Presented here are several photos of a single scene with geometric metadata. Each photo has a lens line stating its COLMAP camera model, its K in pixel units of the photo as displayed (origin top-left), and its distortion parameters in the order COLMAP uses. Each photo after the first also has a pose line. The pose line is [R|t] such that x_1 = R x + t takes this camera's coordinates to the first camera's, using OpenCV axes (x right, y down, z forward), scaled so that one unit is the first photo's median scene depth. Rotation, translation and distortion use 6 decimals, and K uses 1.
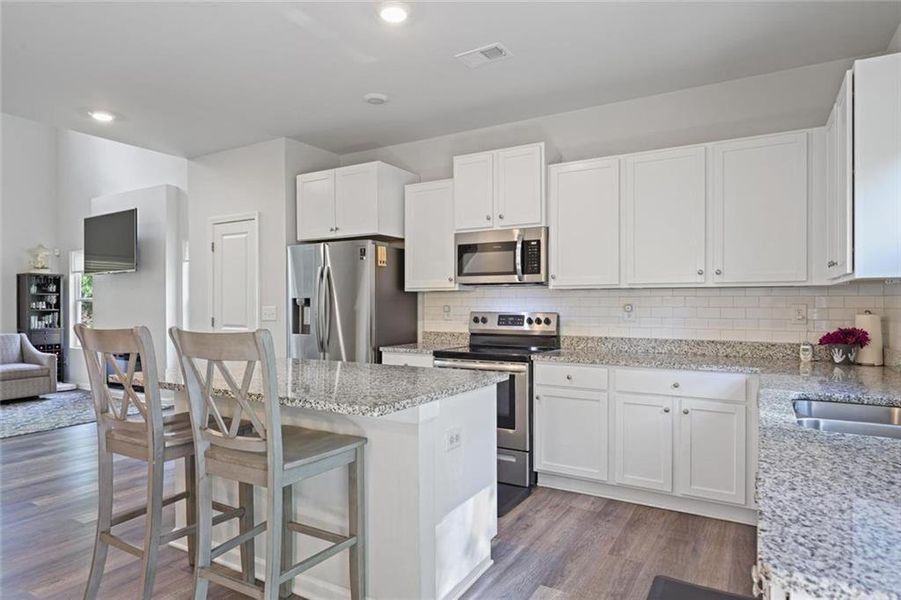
lens RADIAL K [[525.6, 0, 451.1], [0, 525.6, 304.1], [0, 0, 1]] dist [0.003937, -0.003643]
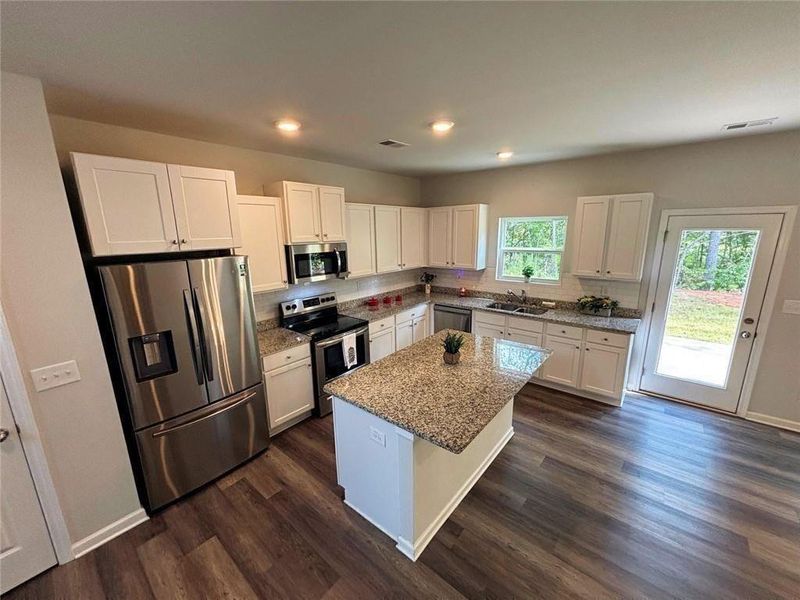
lens RADIAL K [[319.9, 0, 400.4], [0, 319.9, 301.9], [0, 0, 1]] dist [-0.000556, 0.001742]
pose [[0.159326, -0.217441, 0.962982, -0.690844], [0.021027, 0.975969, 0.216894, -0.156211], [-0.987002, -0.014308, 0.160069, 0.590088]]
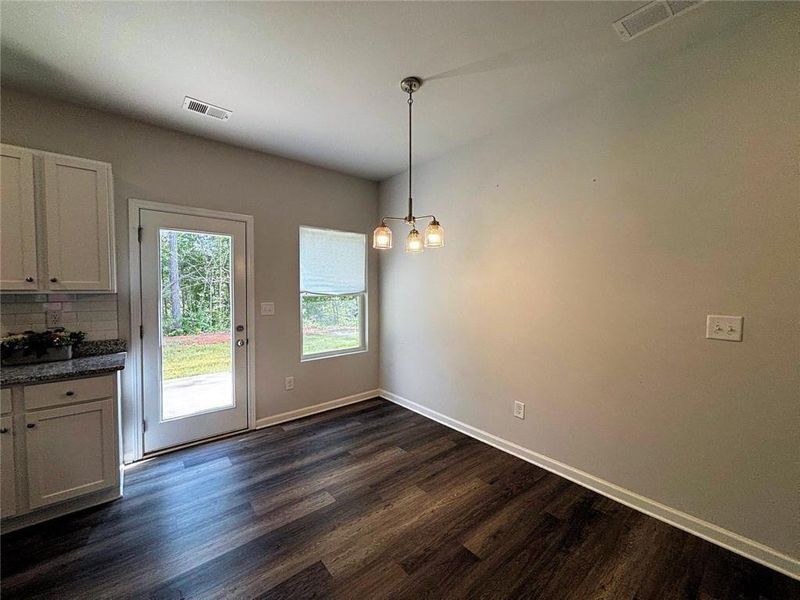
lens RADIAL K [[319.9, 0, 399.8], [0, 319.9, 296.9], [0, 0, 1]] dist [-0.000556, 0.001742]
pose [[-0.942026, -0.000929, 0.335538, -0.447457], [0.009096, 0.999558, 0.028305, -0.026769], [-0.335416, 0.029716, -0.941601, 0.475098]]
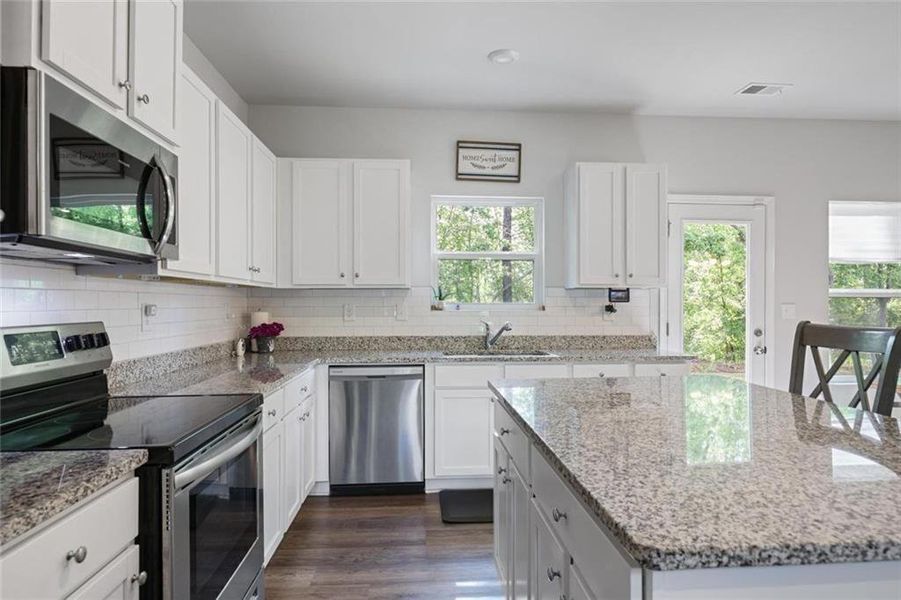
lens RADIAL K [[525.6, 0, 454.4], [0, 525.6, 301.7], [0, 0, 1]] dist [0.003937, -0.003643]
pose [[-0.563038, 0.003510, 0.826423, -0.359778], [0.005918, 0.999982, -0.000215, -0.000207], [-0.826410, 0.004769, -0.563049, 0.934655]]
